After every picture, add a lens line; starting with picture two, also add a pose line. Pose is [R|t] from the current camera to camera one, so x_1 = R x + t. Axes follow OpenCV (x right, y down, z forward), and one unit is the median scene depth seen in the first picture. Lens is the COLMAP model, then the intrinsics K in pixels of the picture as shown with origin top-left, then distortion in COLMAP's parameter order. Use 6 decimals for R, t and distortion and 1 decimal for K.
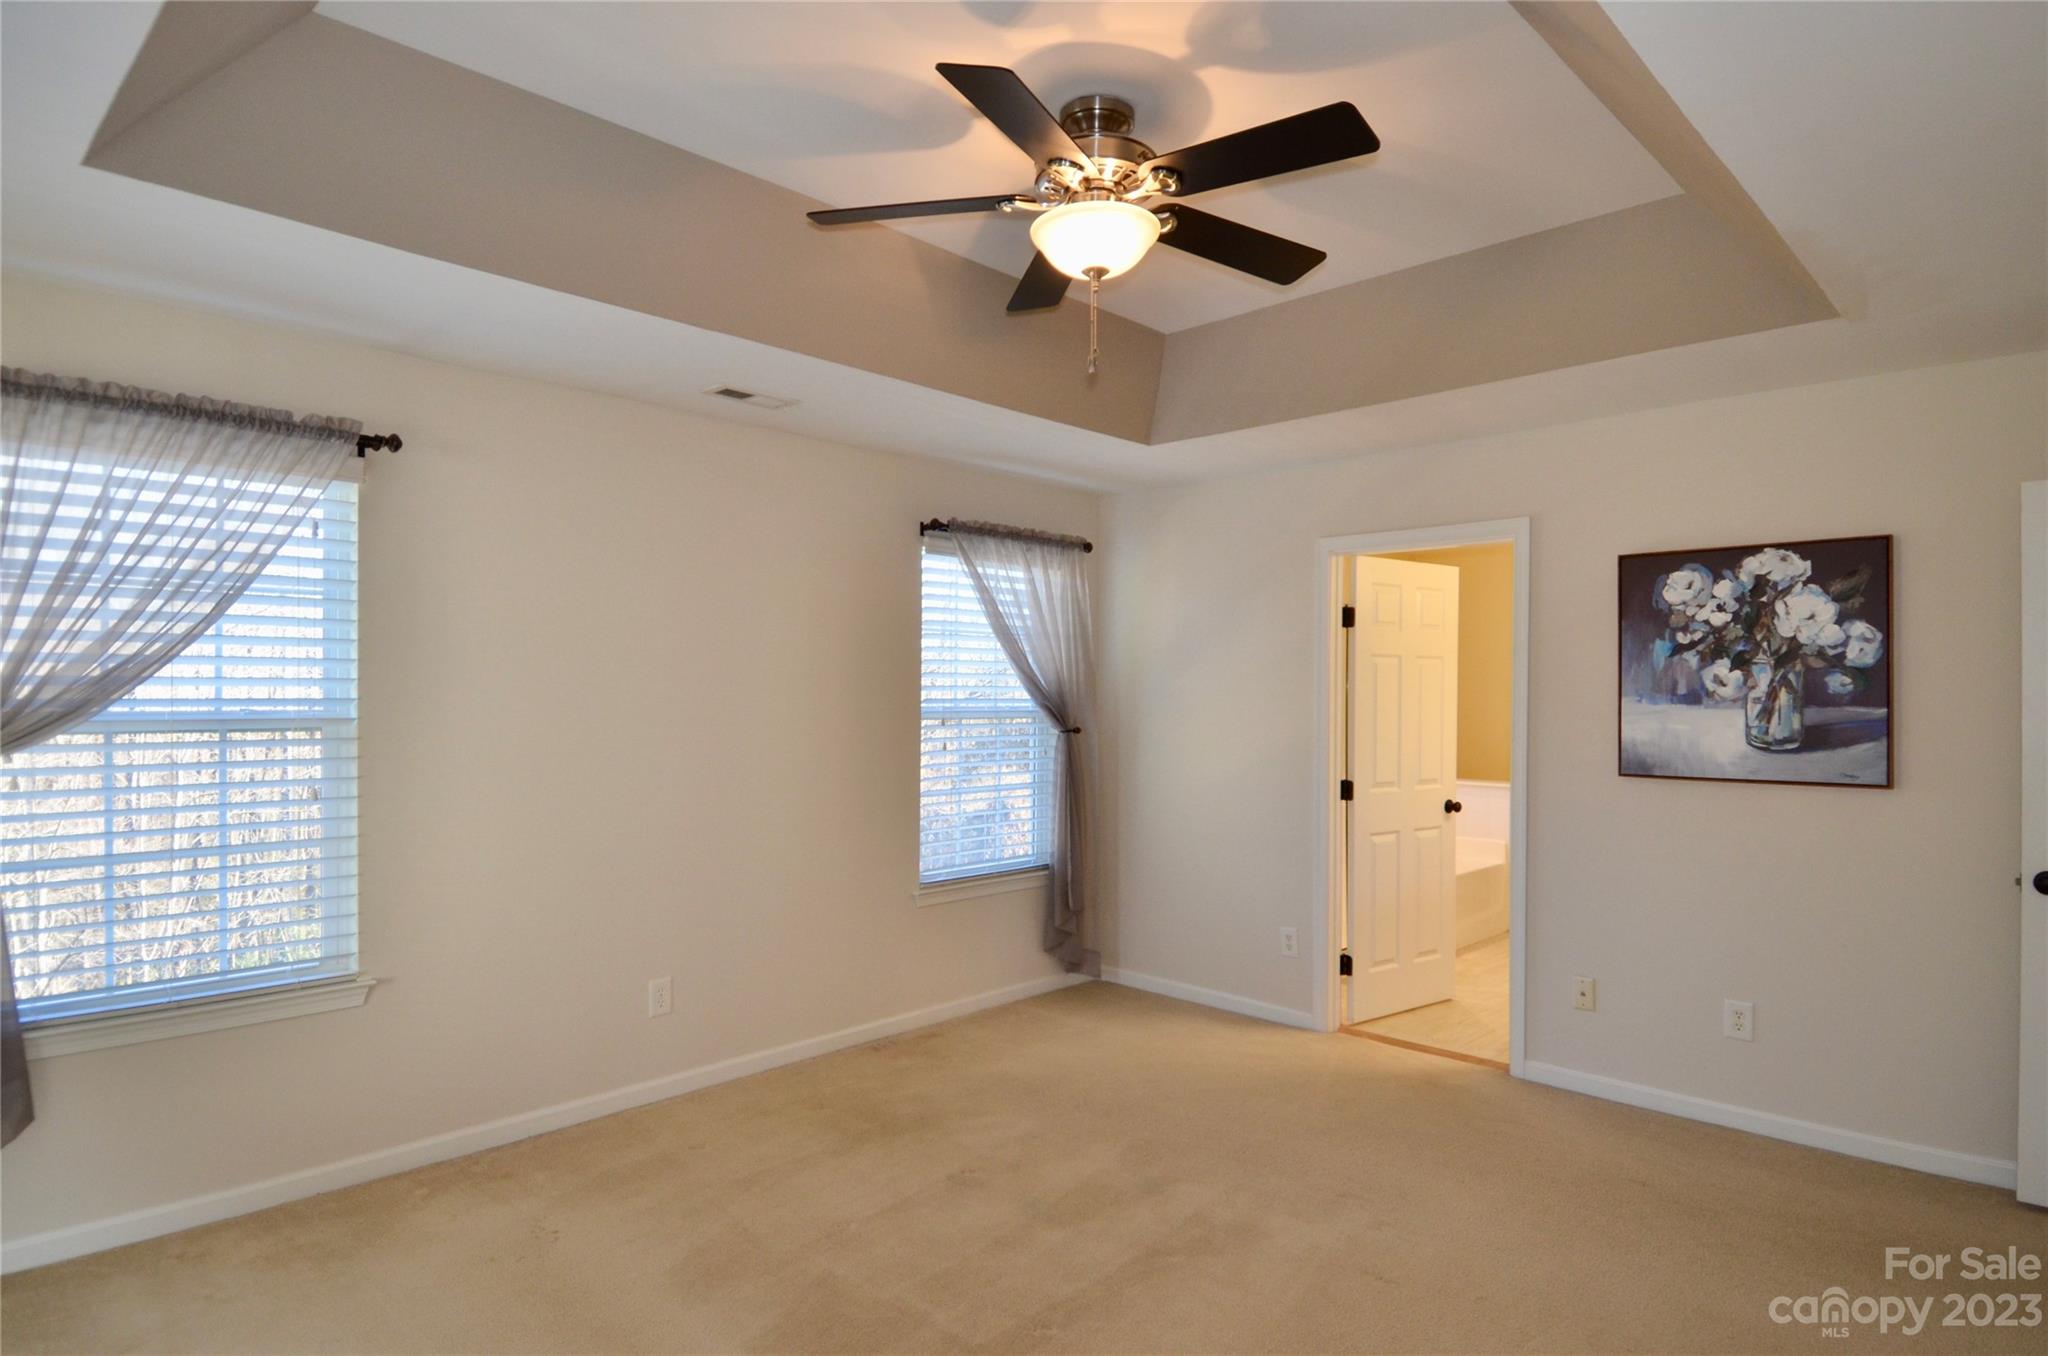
lens RADIAL K [[1117.1, 0, 1024.1], [0, 1117.1, 702.1], [0, 0, 1]] dist [0.000514, -0.000427]
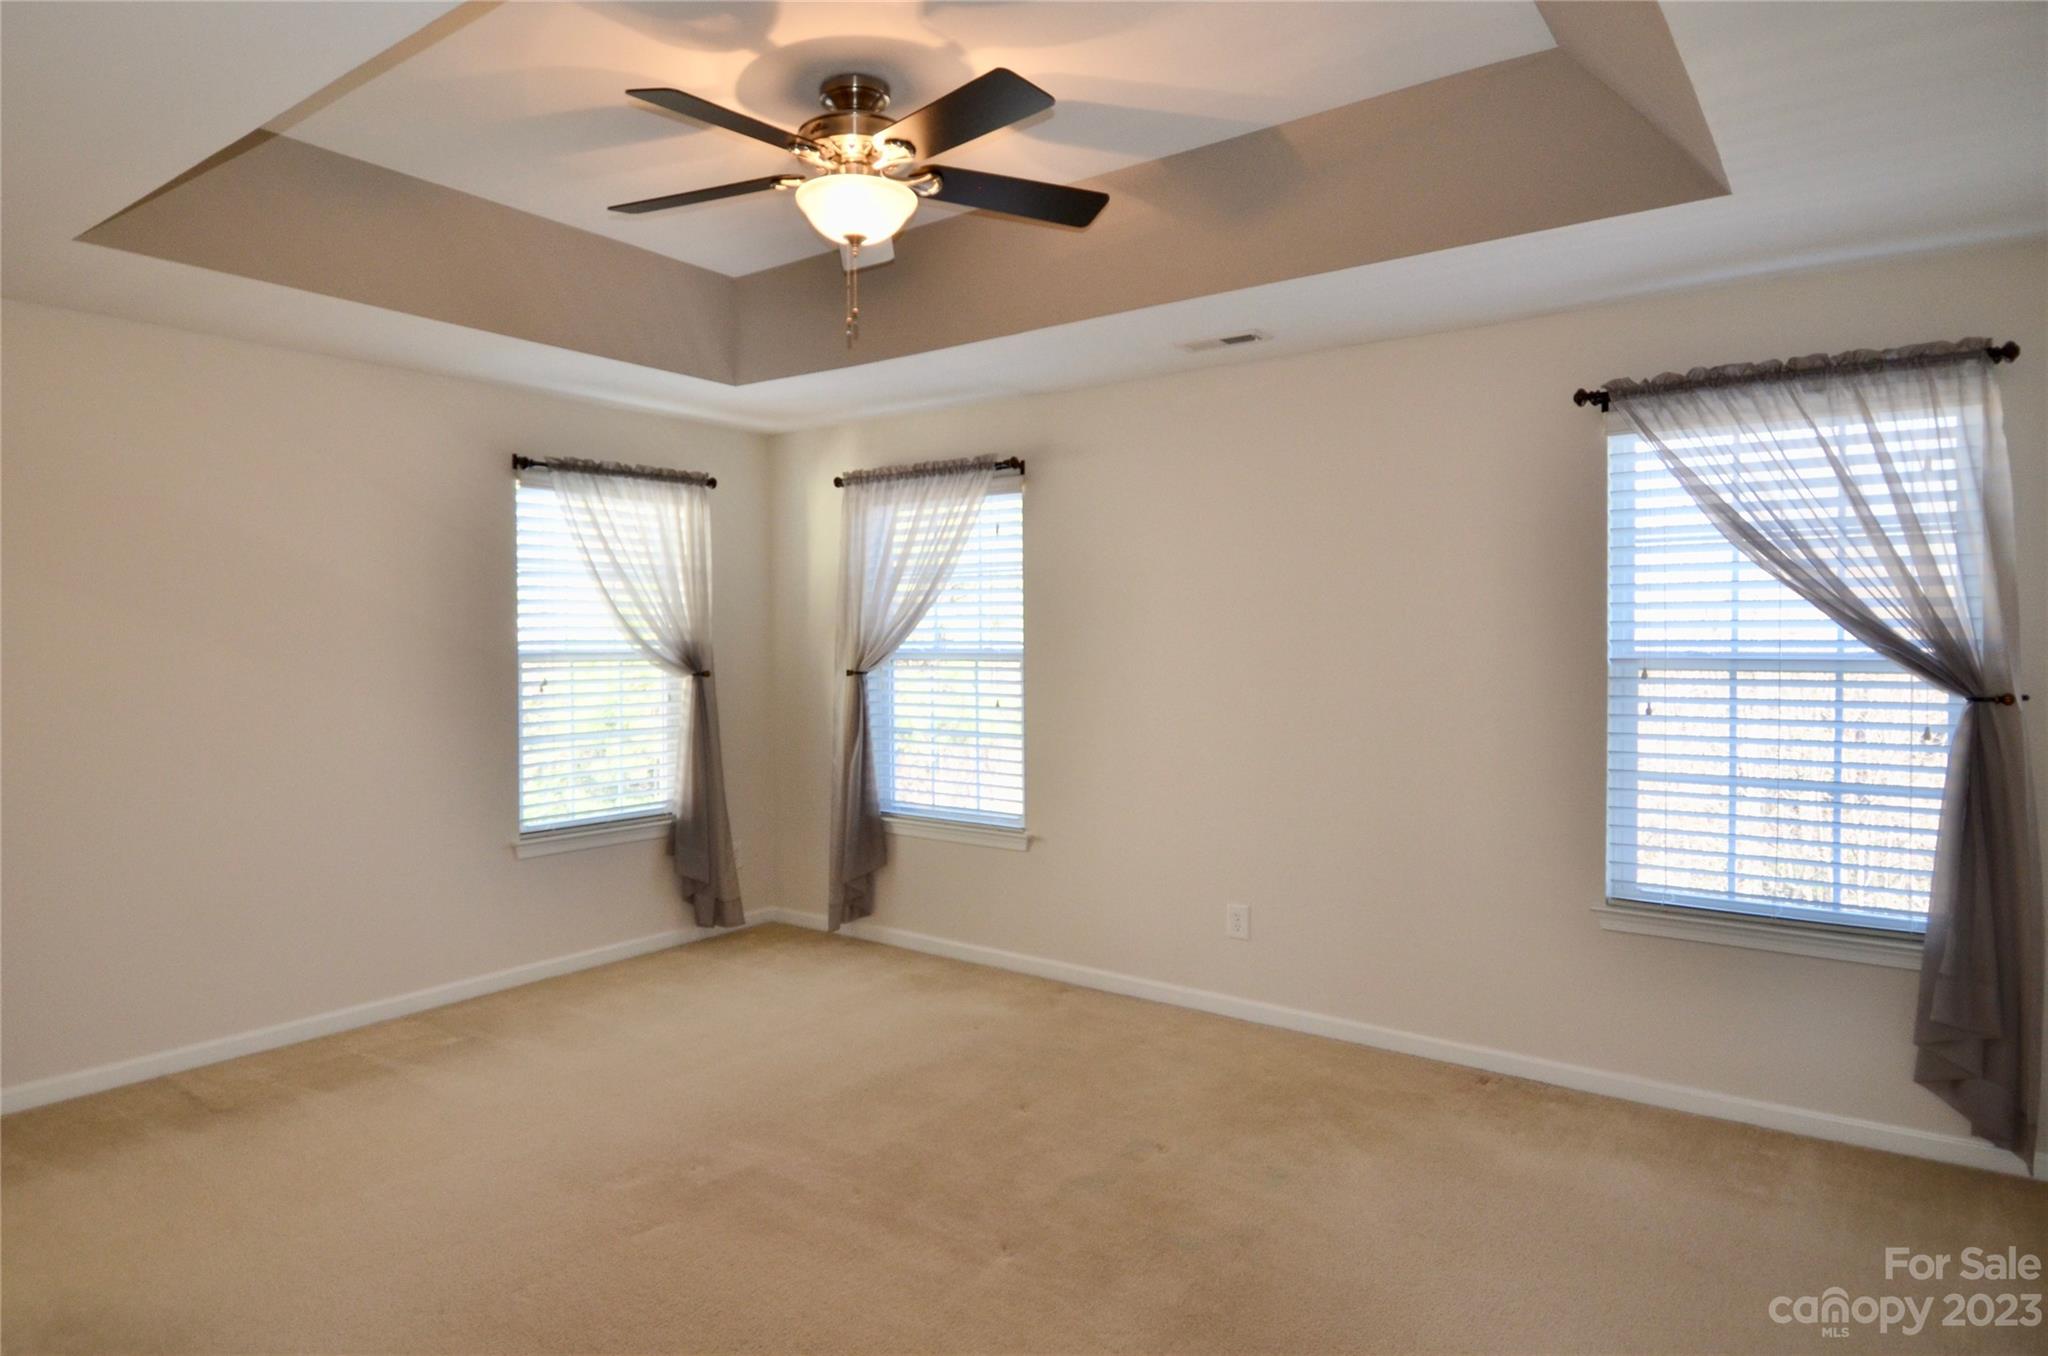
lens RADIAL K [[1114.9, 0, 1149.9], [0, 1114.9, 645.1], [0, 0, 1]] dist [-0.000934, -0.000578]
pose [[0.190136, 0.003221, -0.981752, 0.546751], [-0.001519, 0.999994, 0.002986, -0.001067], [0.981757, 0.000924, 0.190140, 0.564136]]
